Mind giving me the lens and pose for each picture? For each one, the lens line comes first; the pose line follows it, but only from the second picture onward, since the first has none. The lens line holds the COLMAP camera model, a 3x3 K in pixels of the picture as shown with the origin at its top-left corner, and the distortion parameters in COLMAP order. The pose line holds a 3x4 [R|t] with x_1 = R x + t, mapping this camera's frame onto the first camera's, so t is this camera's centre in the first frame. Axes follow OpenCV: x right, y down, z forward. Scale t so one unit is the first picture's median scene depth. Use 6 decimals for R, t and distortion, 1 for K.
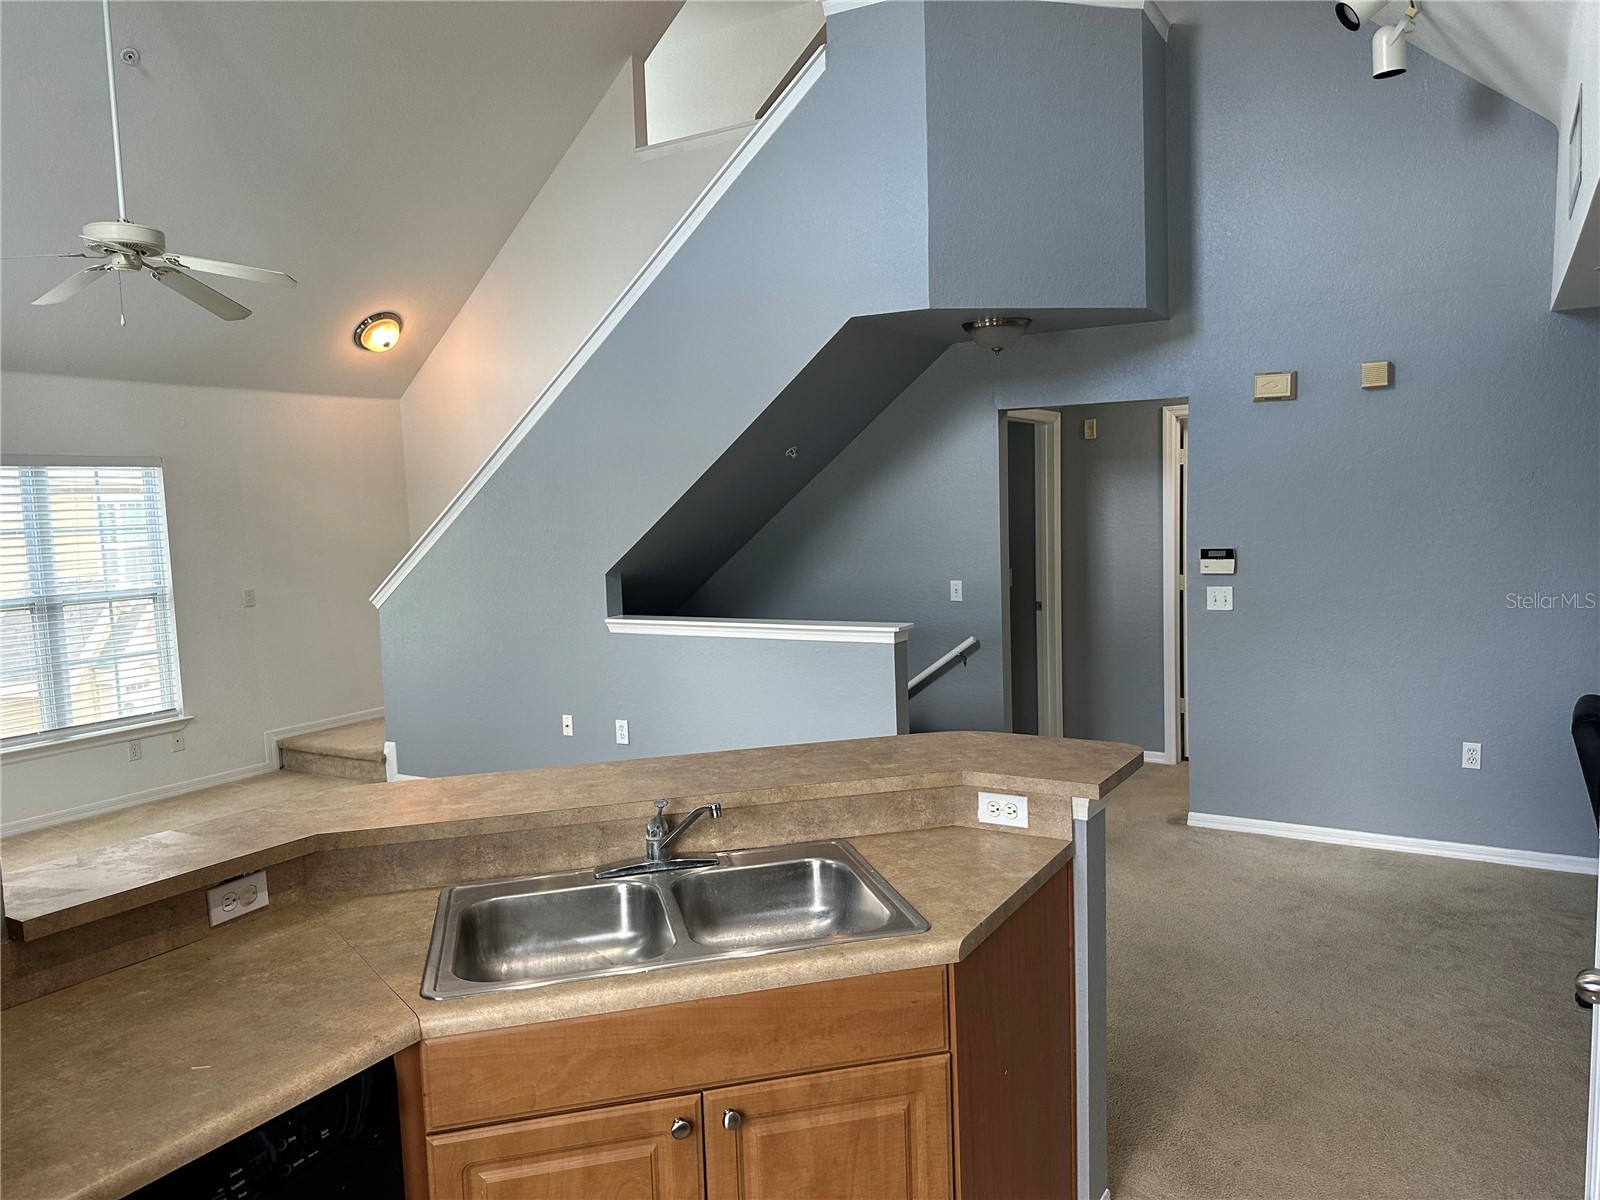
lens RADIAL K [[1134.3, 0, 799.3], [0, 1134.3, 607.6], [0, 0, 1]] dist [0.141183, -0.229830]
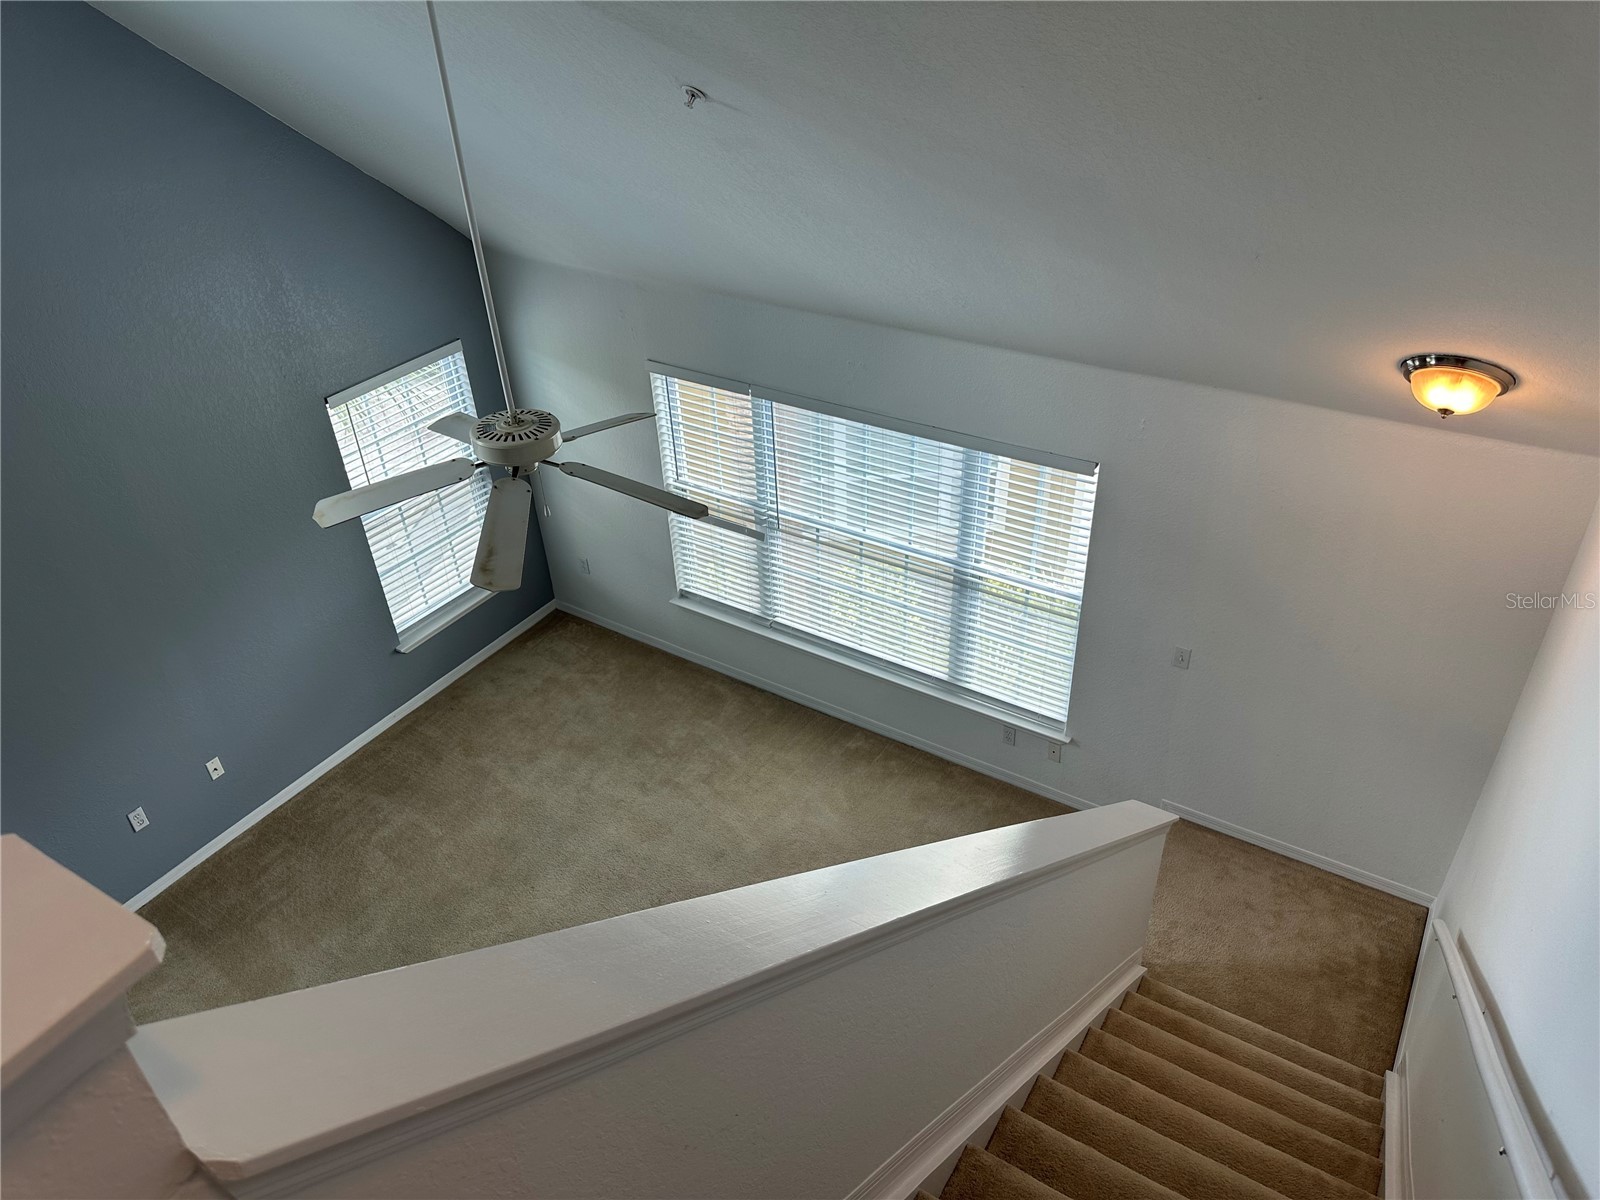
lens RADIAL K [[1134.3, 0, 799.3], [0, 1134.3, 607.6], [0, 0, 1]] dist [0.141183, -0.229830]
pose [[-0.025098, 0.586075, -0.809868, 0.113690], [-0.056802, 0.807978, 0.586468, -0.498773], [0.998070, 0.060721, 0.013012, 0.840044]]
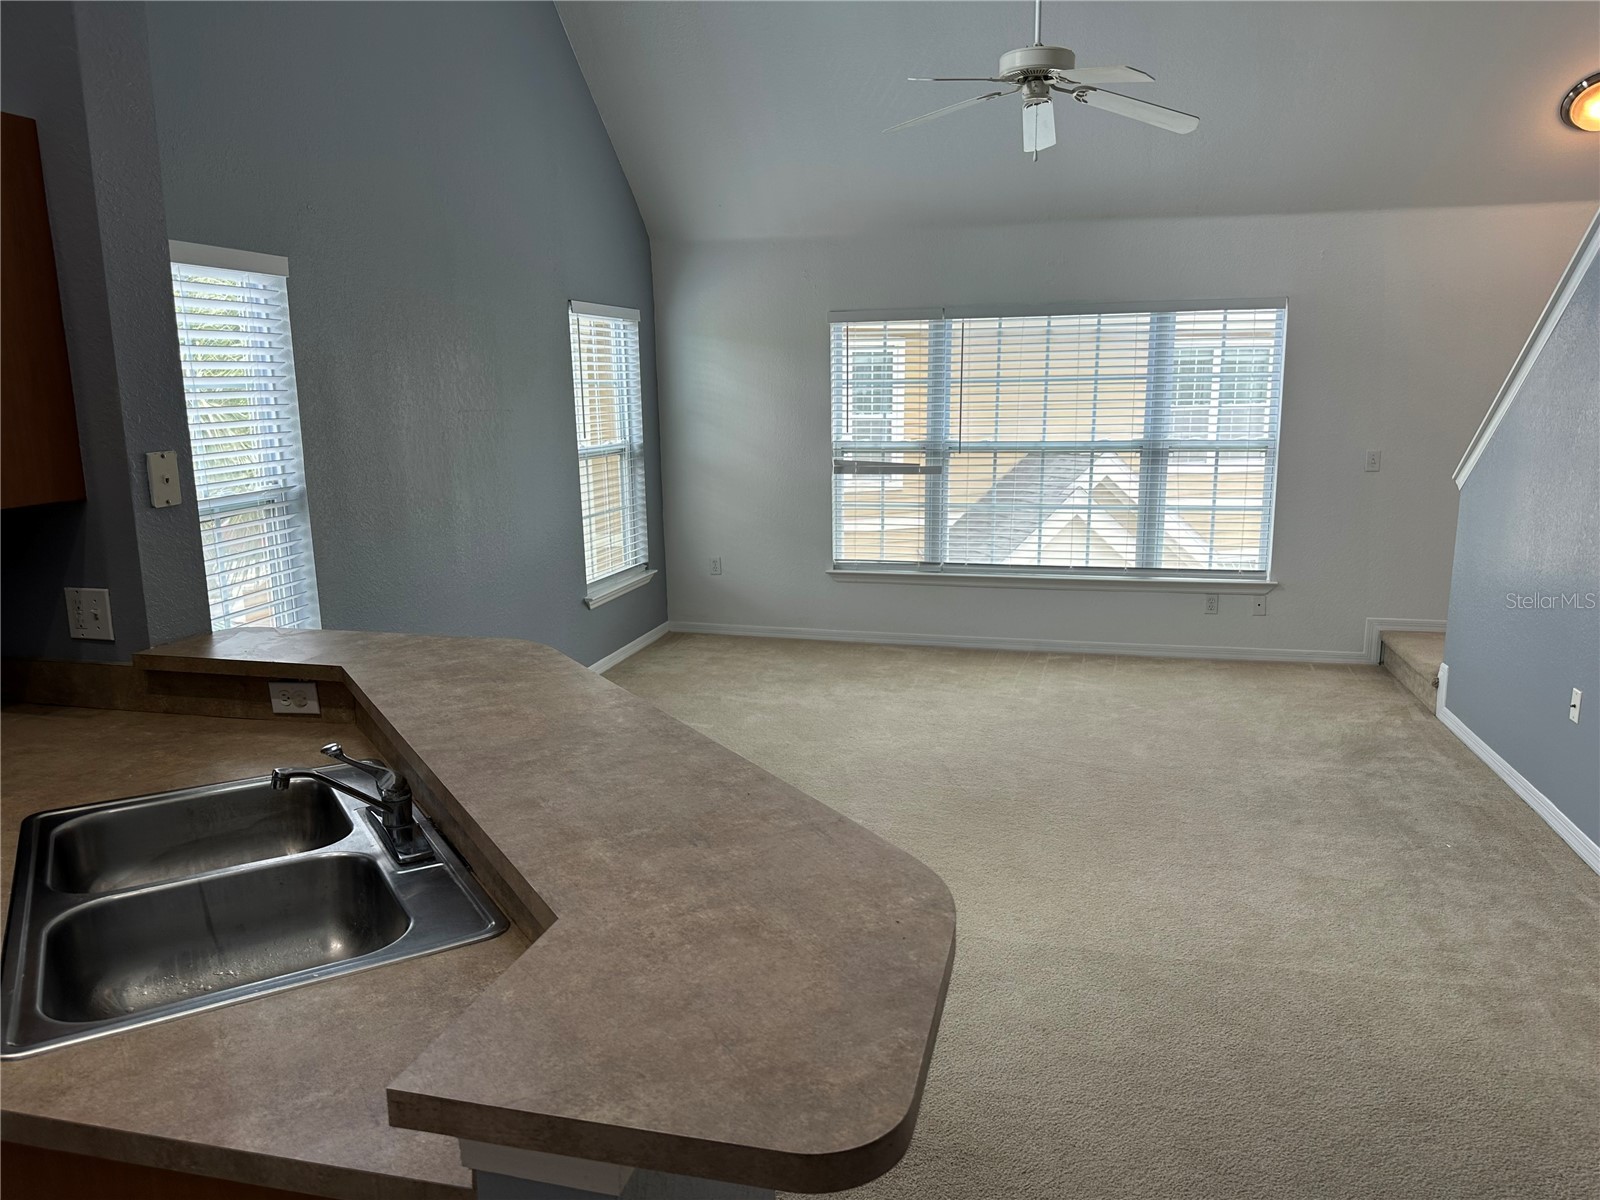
lens RADIAL K [[1134.3, 0, 799.3], [0, 1134.3, 607.6], [0, 0, 1]] dist [0.141183, -0.229830]
pose [[0.287763, 0.213701, -0.933555, 0.254303], [-0.083824, 0.976666, 0.197732, -0.040393], [0.954026, 0.021355, 0.298961, 0.379886]]
